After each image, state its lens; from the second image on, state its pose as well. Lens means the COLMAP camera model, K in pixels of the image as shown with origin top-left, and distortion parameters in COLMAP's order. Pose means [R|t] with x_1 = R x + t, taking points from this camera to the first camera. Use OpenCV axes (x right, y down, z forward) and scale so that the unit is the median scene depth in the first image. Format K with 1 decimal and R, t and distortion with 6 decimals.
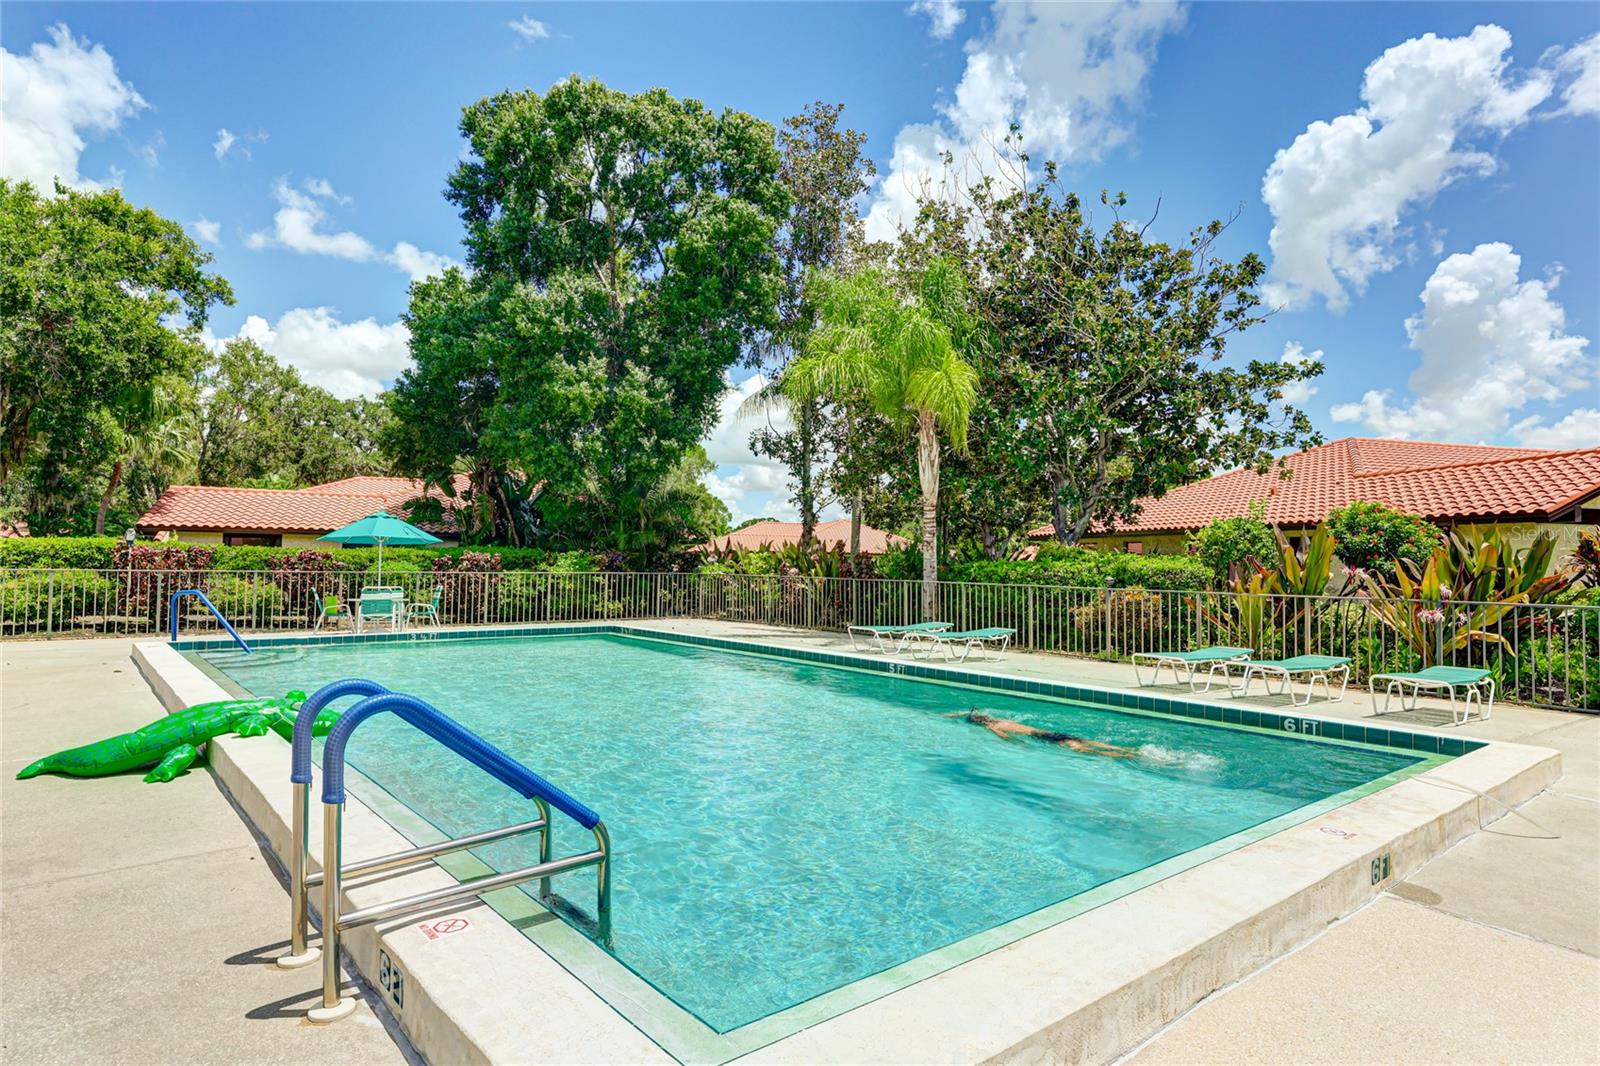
lens RADIAL K [[919.1, 0, 800.0], [0, 919.1, 533.0], [0, 0, 1]] dist [-0.003019, -0.000595]
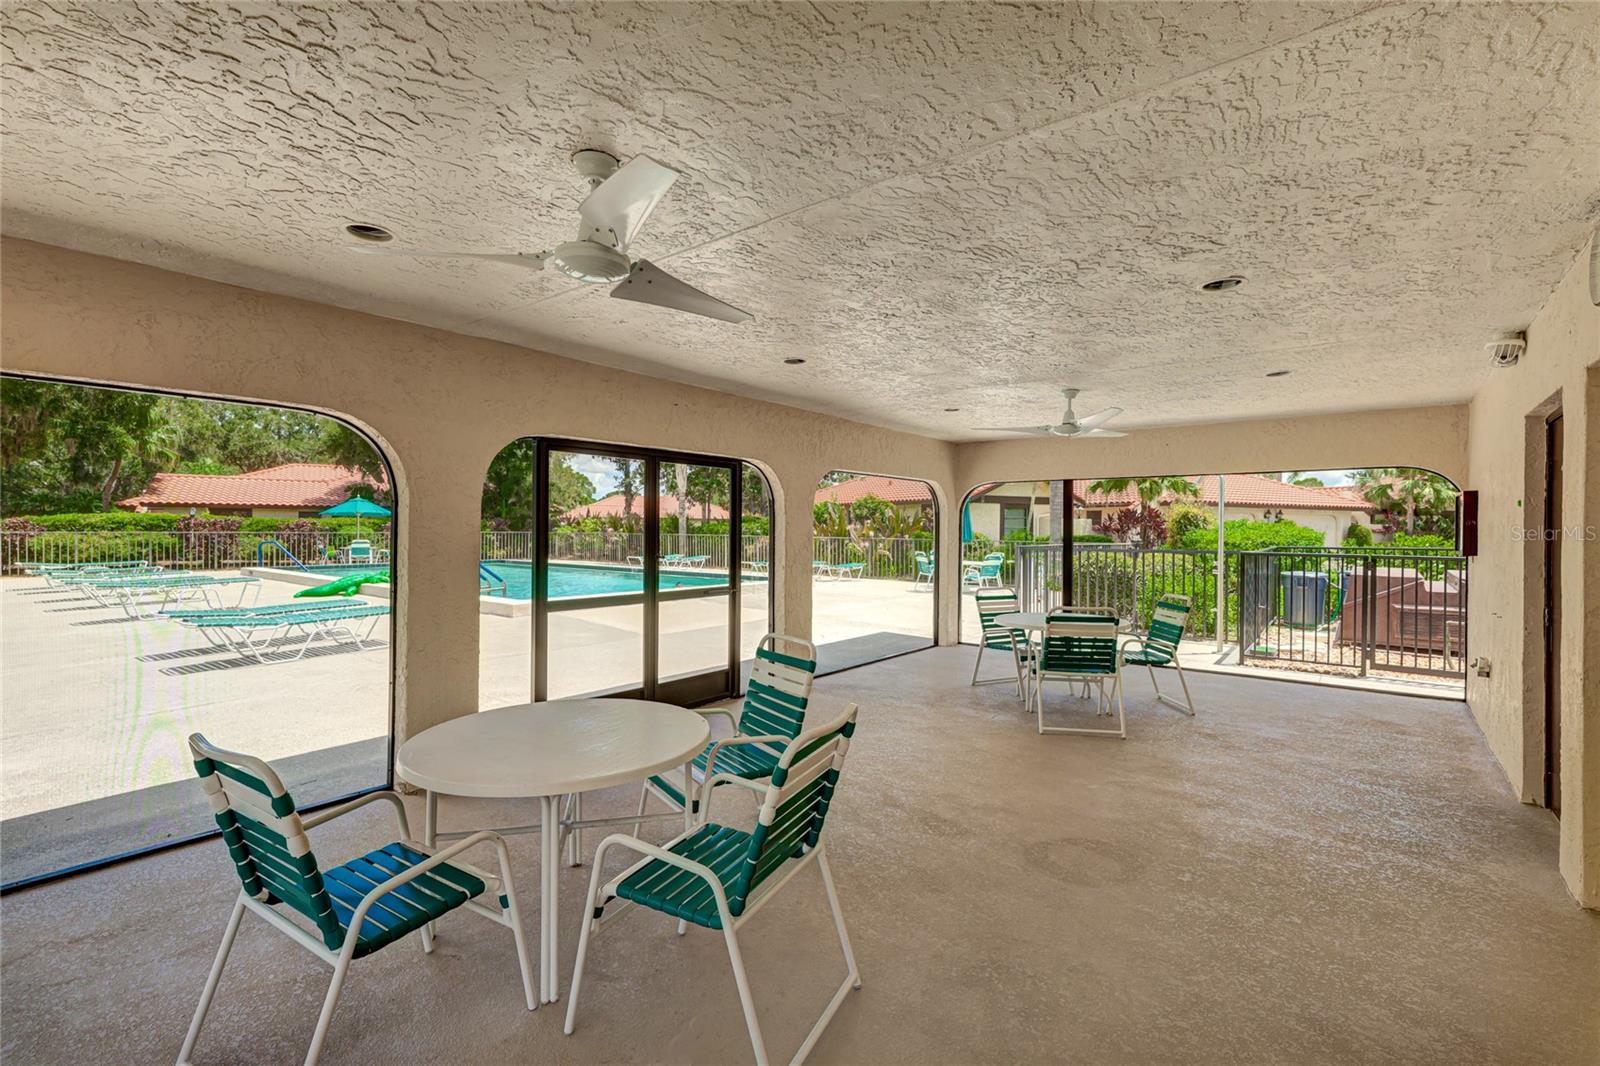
lens RADIAL K [[691.7, 0, 800.0], [0, 691.7, 533.0], [0, 0, 1]] dist [0.002226, 0.000292]
pose [[0.977255, -0.009941, 0.211835, 0.058049], [0.000753, 0.999057, 0.043410, -0.008276], [-0.212066, -0.042263, 0.976341, -0.308347]]
